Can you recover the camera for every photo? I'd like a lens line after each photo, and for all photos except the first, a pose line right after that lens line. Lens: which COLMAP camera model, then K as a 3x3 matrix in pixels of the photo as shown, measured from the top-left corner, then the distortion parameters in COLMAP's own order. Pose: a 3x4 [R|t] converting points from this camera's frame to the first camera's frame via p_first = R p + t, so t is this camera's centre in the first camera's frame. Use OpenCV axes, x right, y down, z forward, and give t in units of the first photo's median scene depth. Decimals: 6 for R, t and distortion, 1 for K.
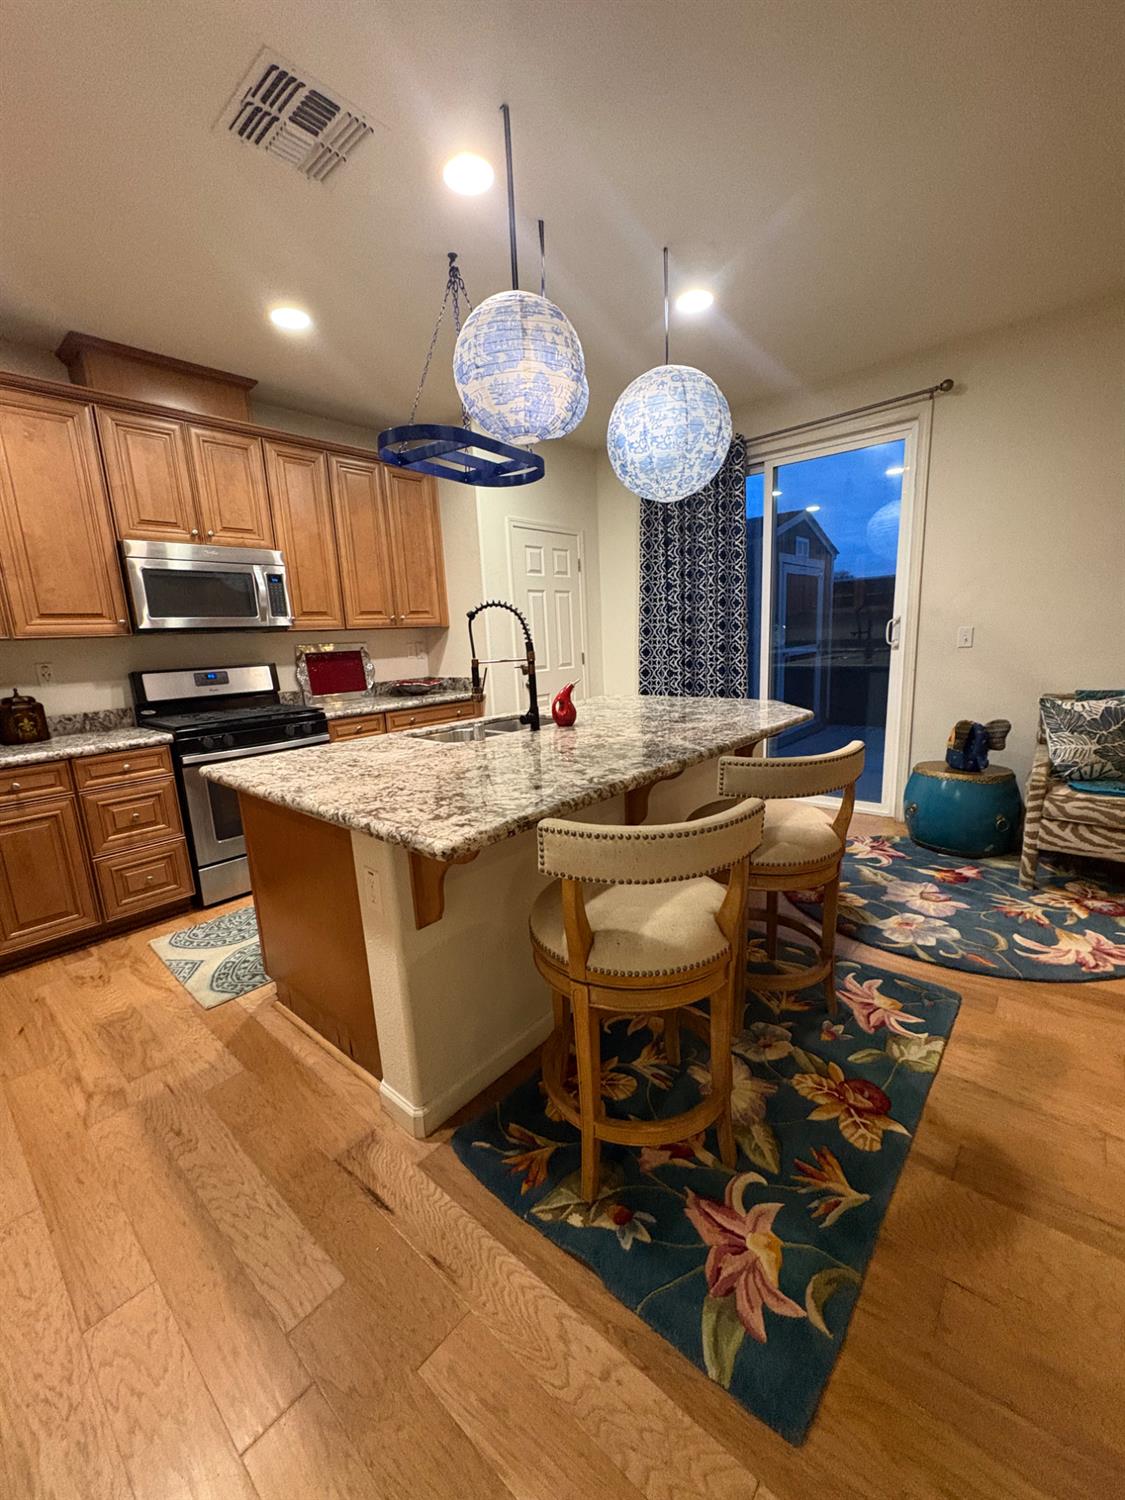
lens RADIAL K [[598.8, 0, 562.5], [0, 598.8, 750.0], [0, 0, 1]] dist [0.001209, -0.000100]
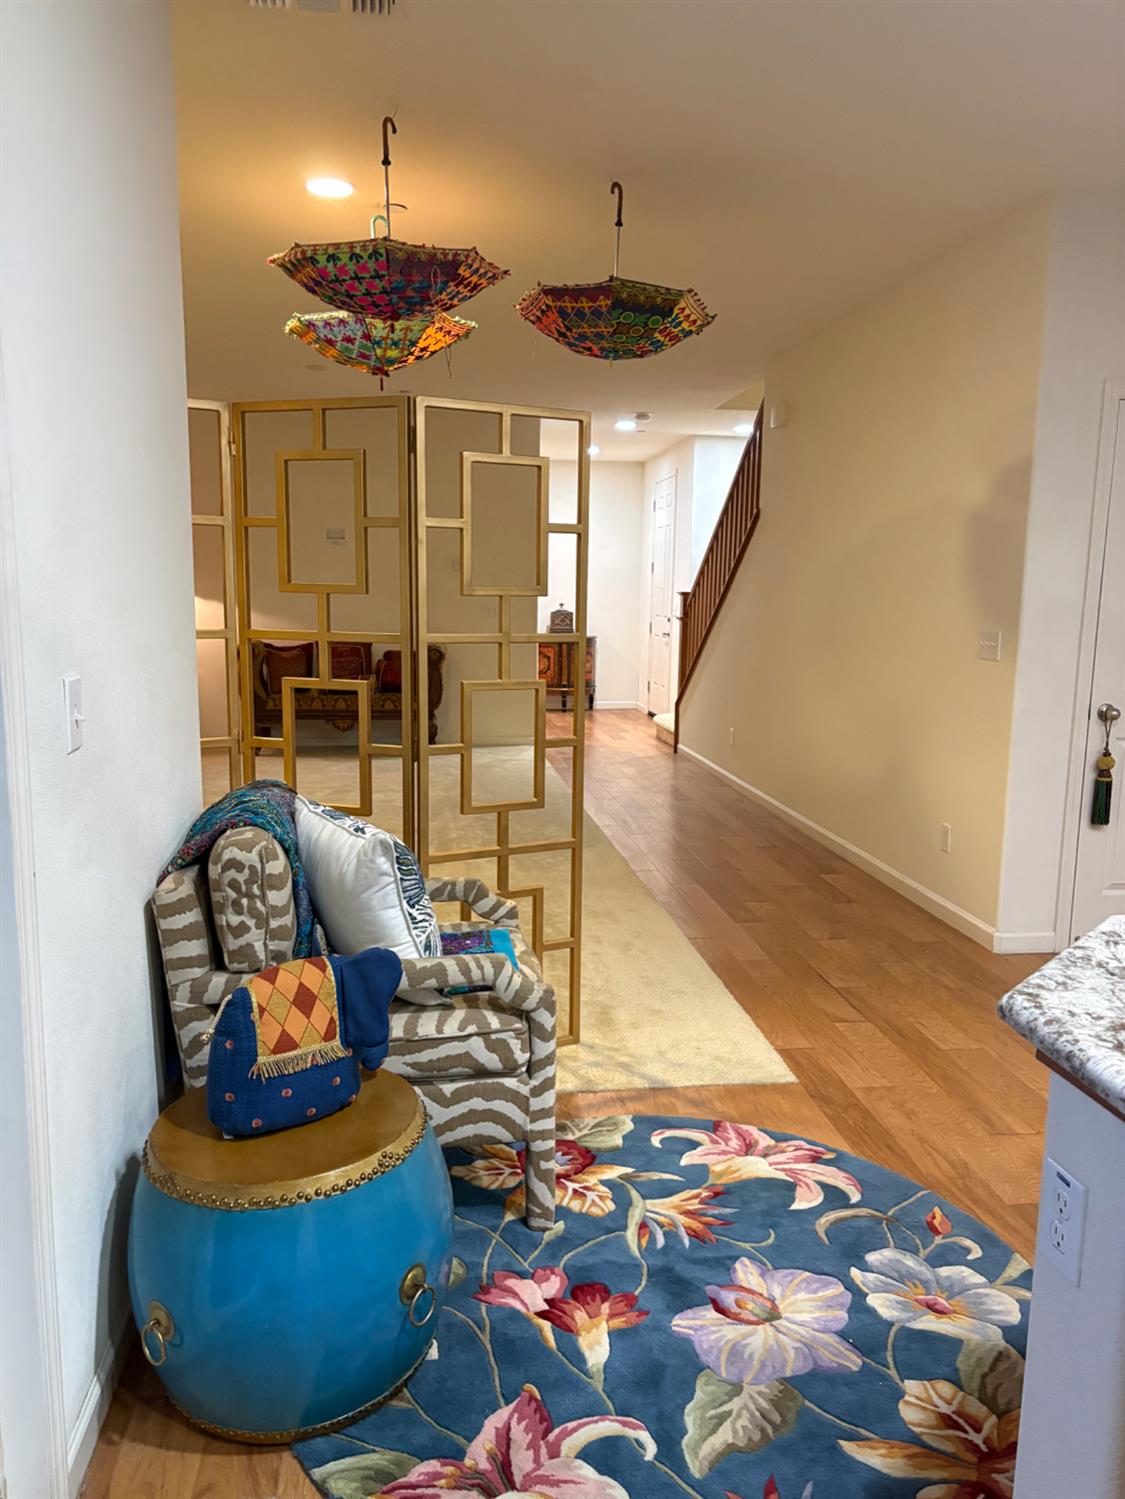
lens RADIAL K [[1137.7, 0, 560.5], [0, 1137.7, 750.3], [0, 0, 1]] dist [0.033685, -0.013966]
pose [[-0.747537, -0.058486, 0.661640, 0.266001], [0.149164, 0.955891, 0.253025, -0.409615], [-0.647254, 0.287838, -0.705841, 1.864509]]
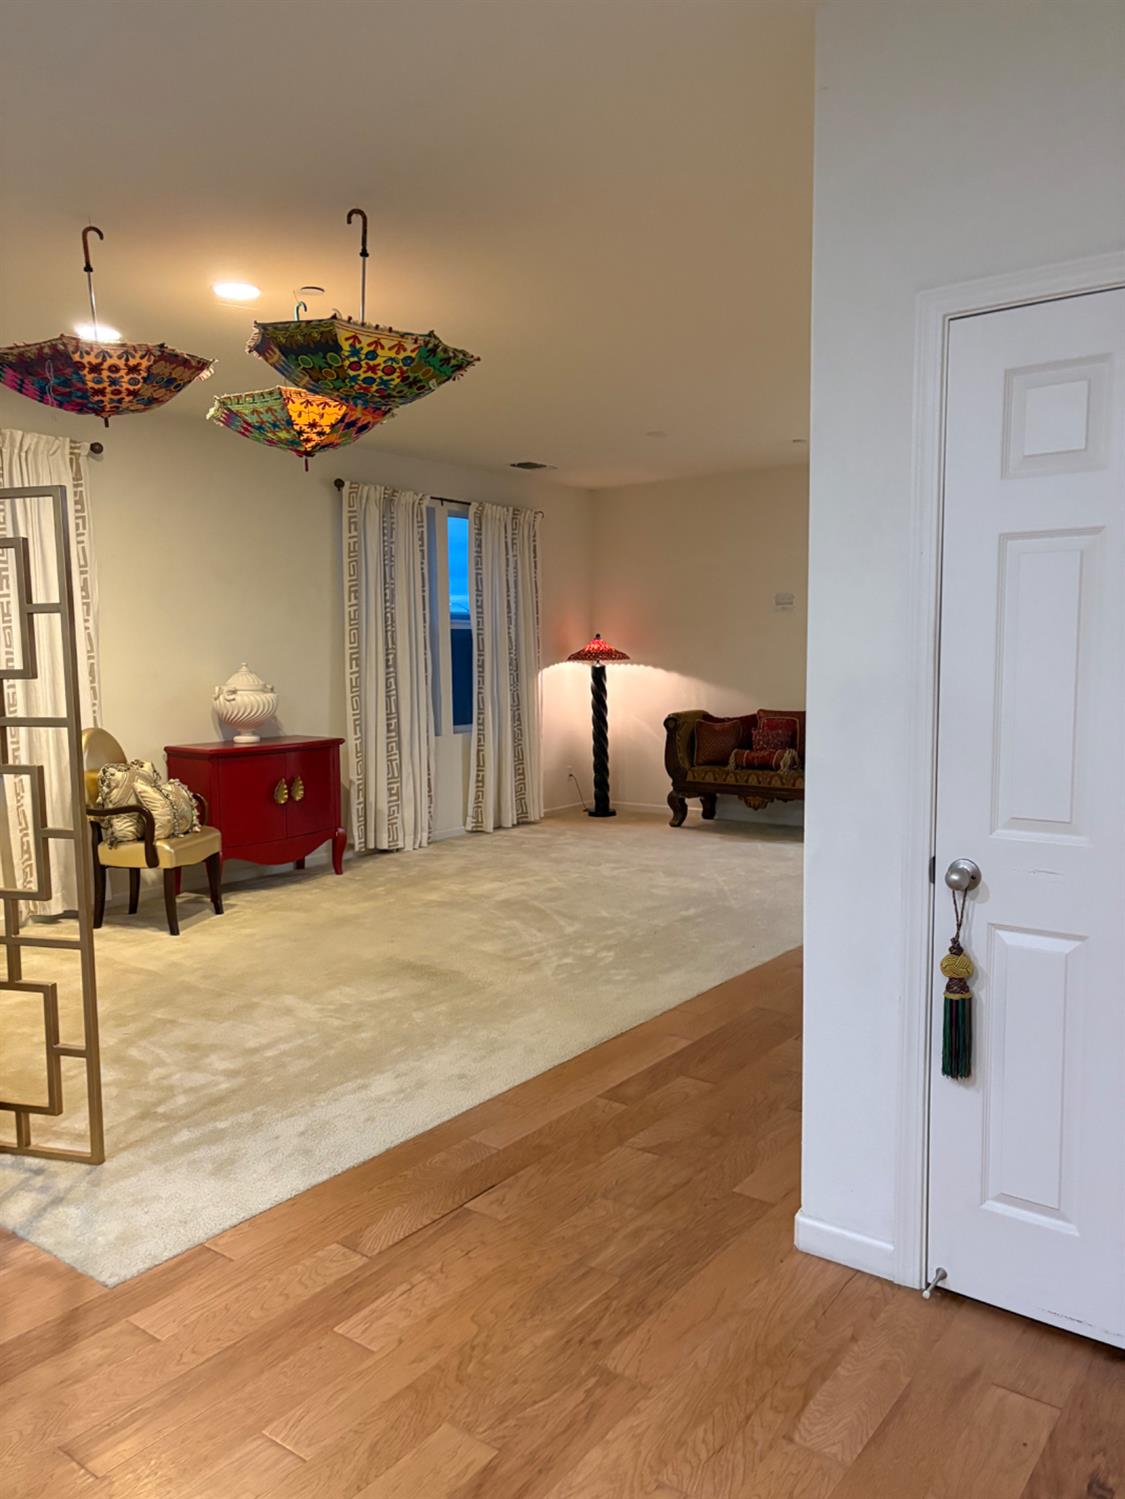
lens RADIAL K [[1137.7, 0, 560.5], [0, 1137.7, 750.3], [0, 0, 1]] dist [0.033685, -0.013966]
pose [[-0.065181, -0.041373, 0.997015, -0.169835], [0.207457, 0.976747, 0.054095, -0.103194], [-0.976070, 0.210364, -0.055082, 0.327930]]
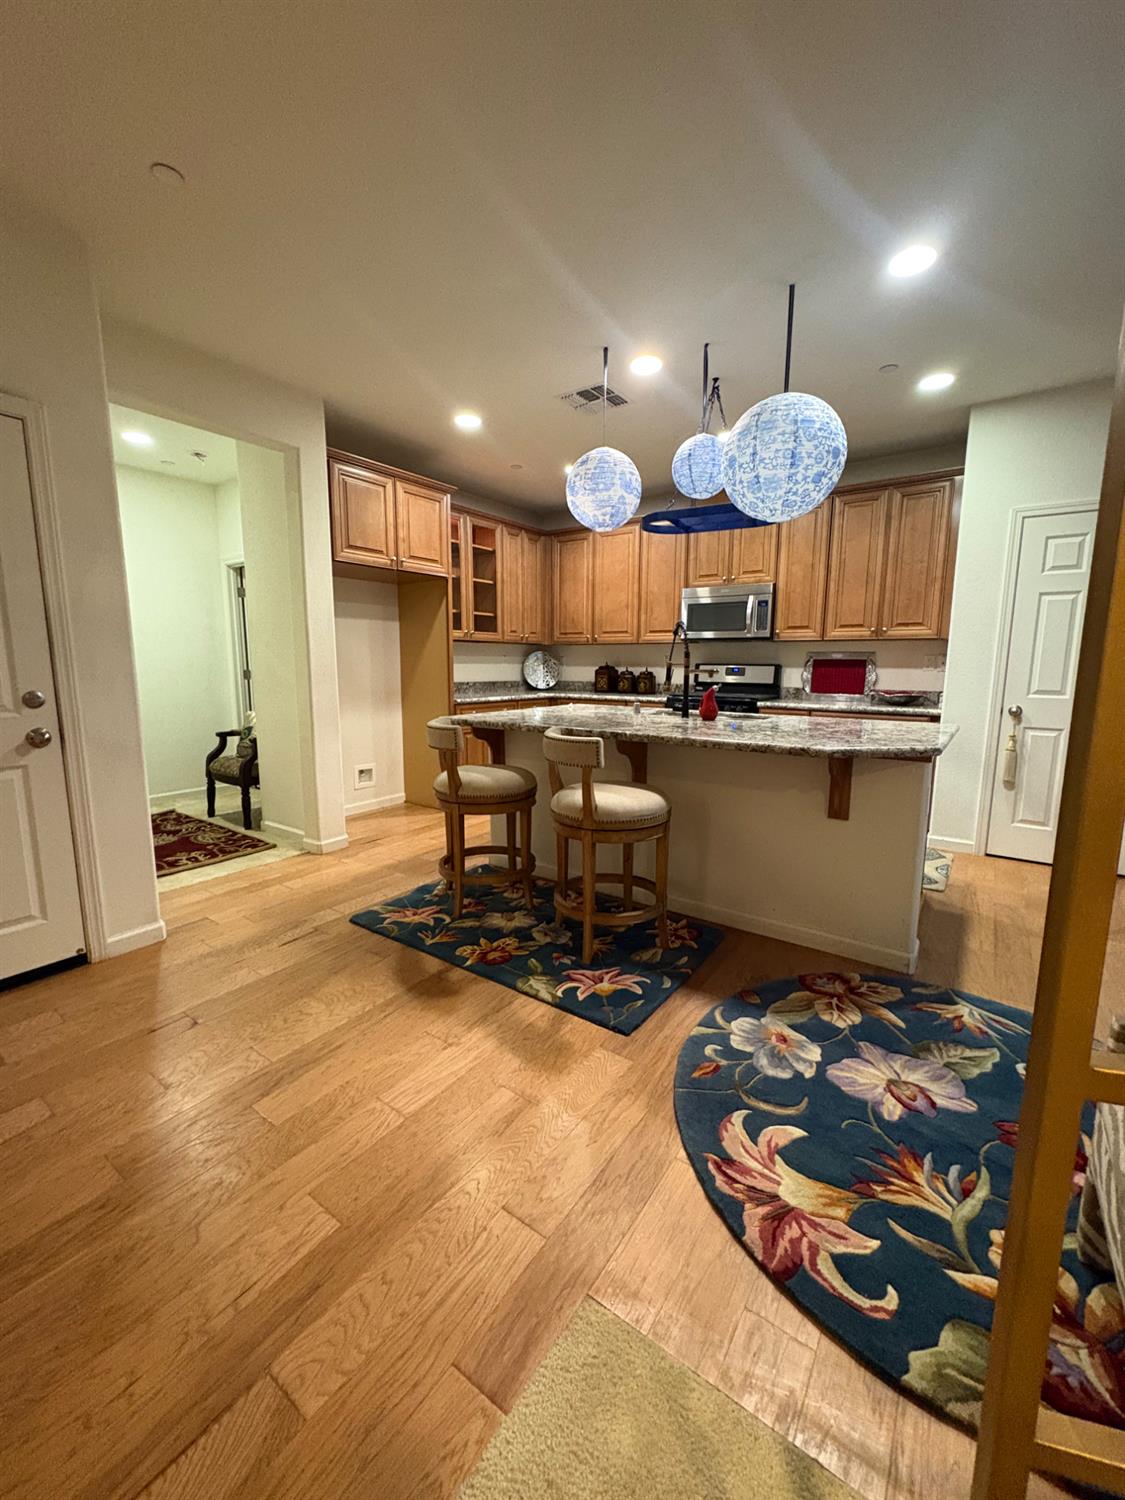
lens RADIAL K [[598.8, 0, 562.5], [0, 598.8, 750.0], [0, 0, 1]] dist [0.001209, -0.000100]
pose [[0.093163, 0.191759, -0.977010, 1.355479], [-0.201768, 0.964554, 0.170075, -0.147554], [0.974993, 0.181284, 0.128552, 0.634407]]
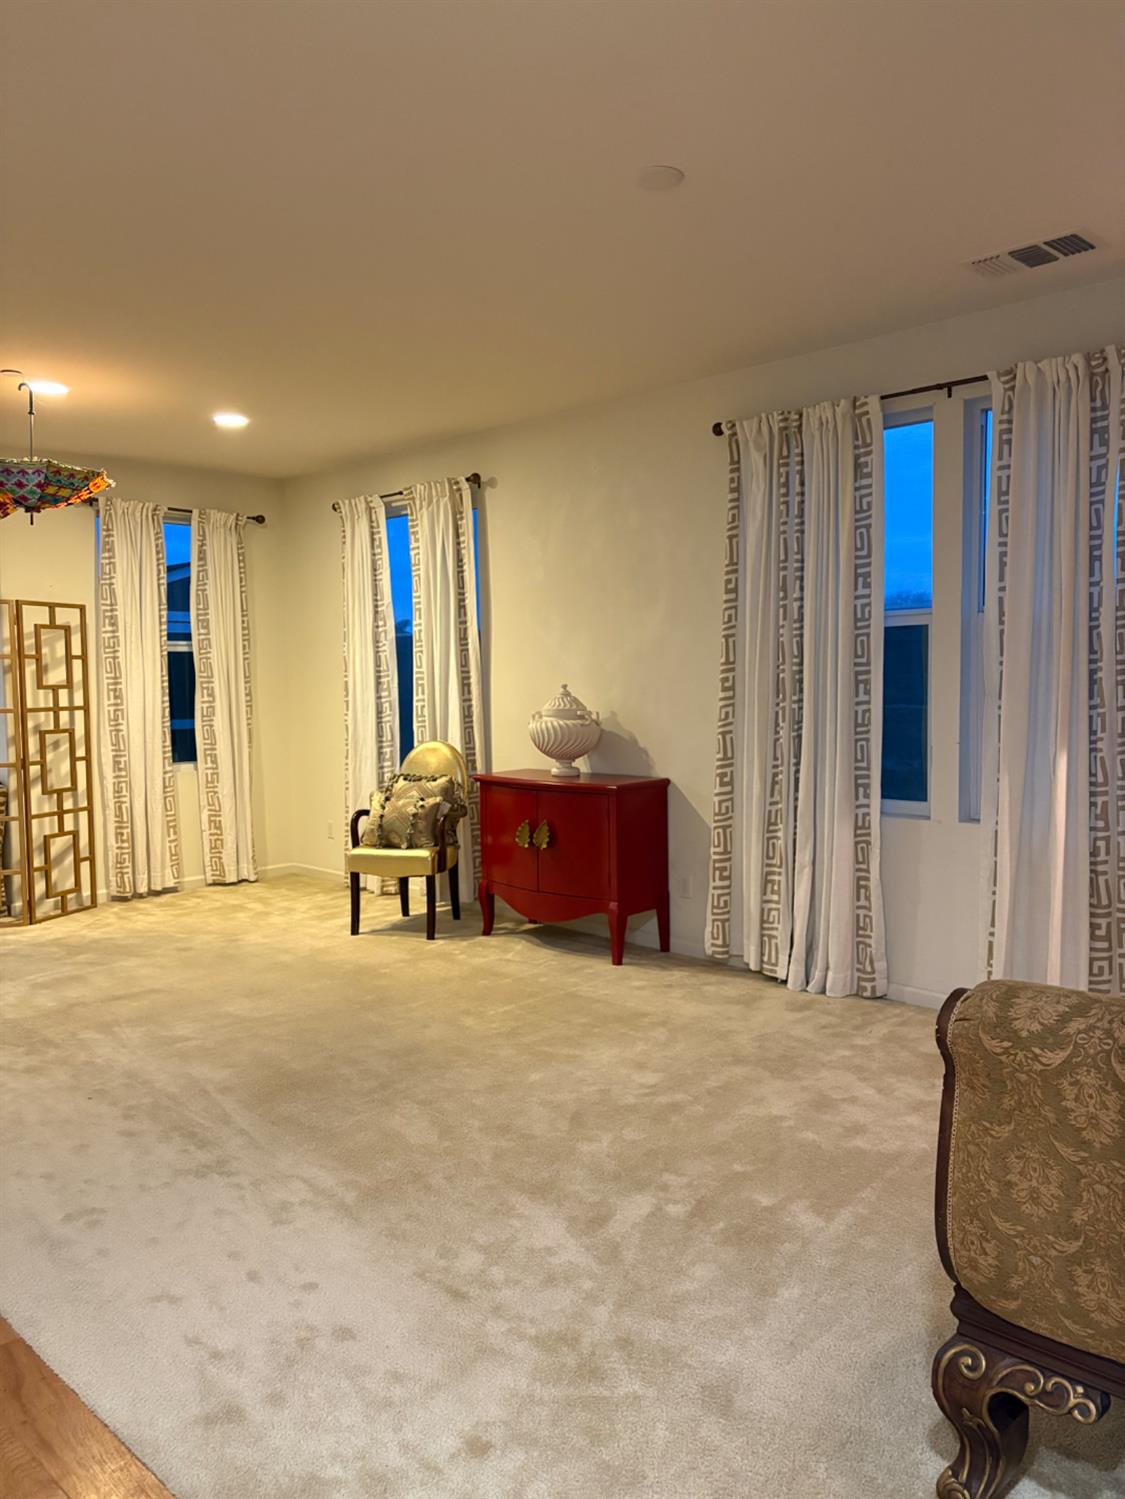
lens RADIAL K [[1137.7, 0, 560.5], [0, 1137.7, 750.3], [0, 0, 1]] dist [0.033685, -0.013966]
pose [[0.996651, 0.038611, -0.072086, 3.013263], [-0.047446, 0.990998, -0.125187, 0.135067], [0.066604, 0.128188, 0.989511, -1.588803]]
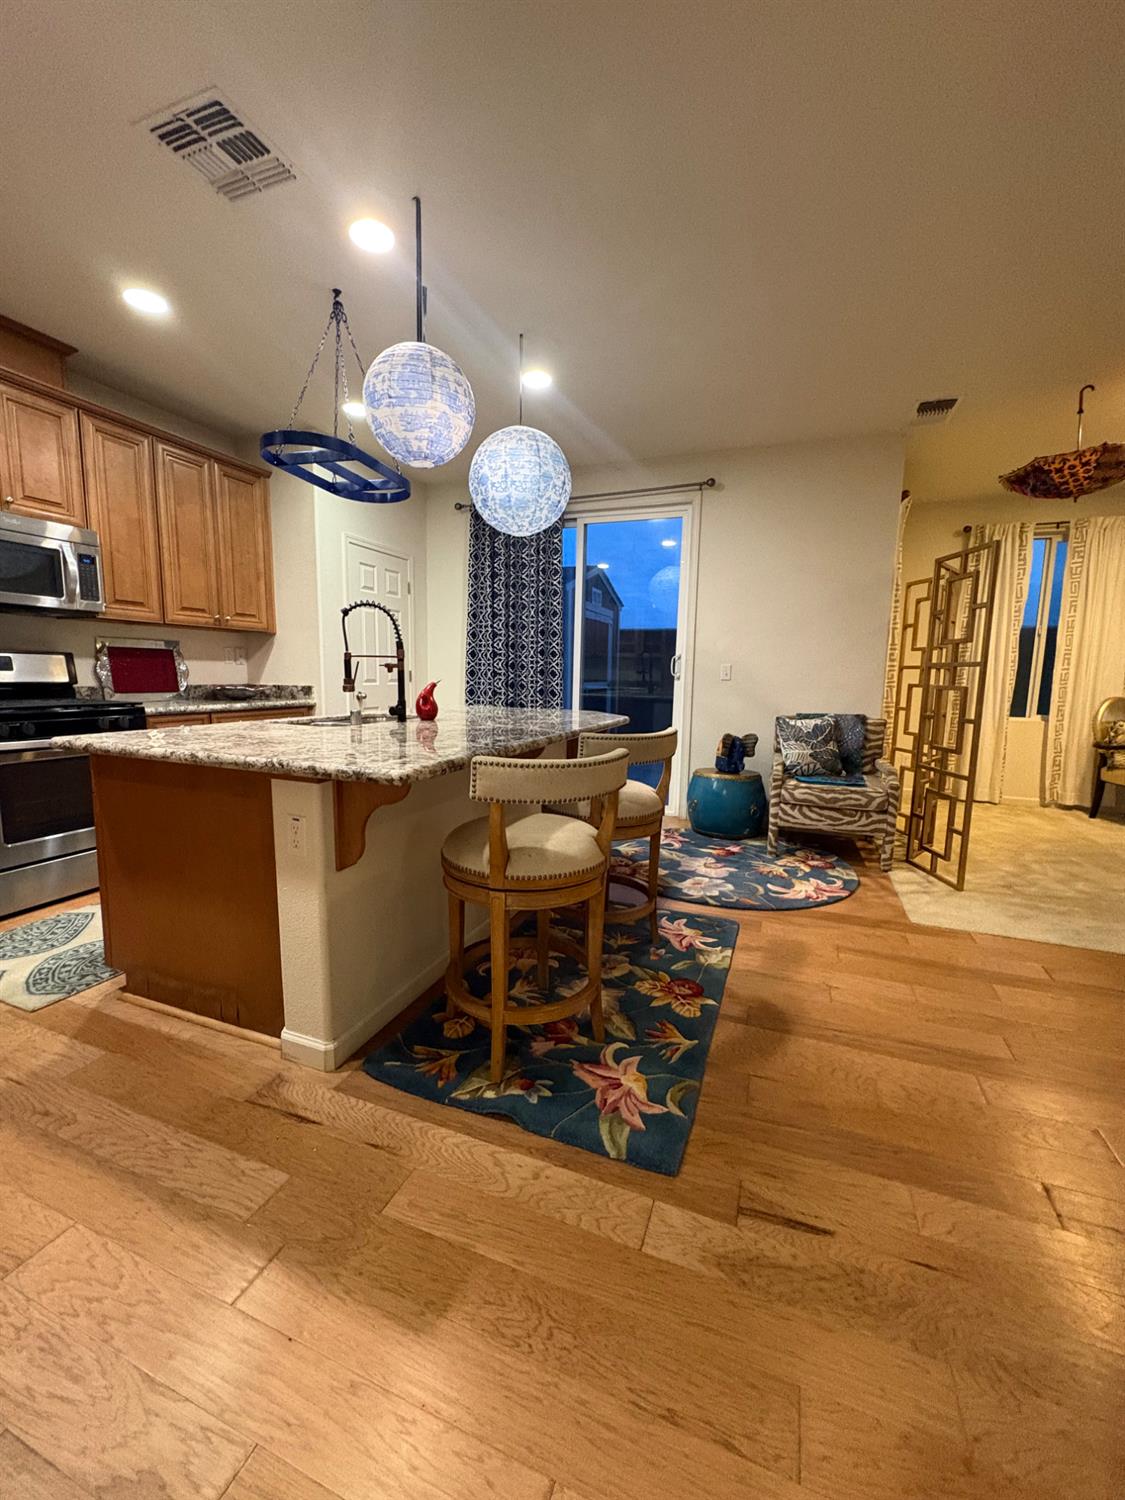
lens RADIAL K [[600.3, 0, 562.5], [0, 600.3, 750.0], [0, 0, 1]] dist [0.001059, 0.000009]
pose [[0.939323, 0.020497, 0.342420, -0.159056], [0.002665, 0.997747, -0.067034, 0.101703], [-0.343022, 0.063879, 0.937153, -0.136378]]
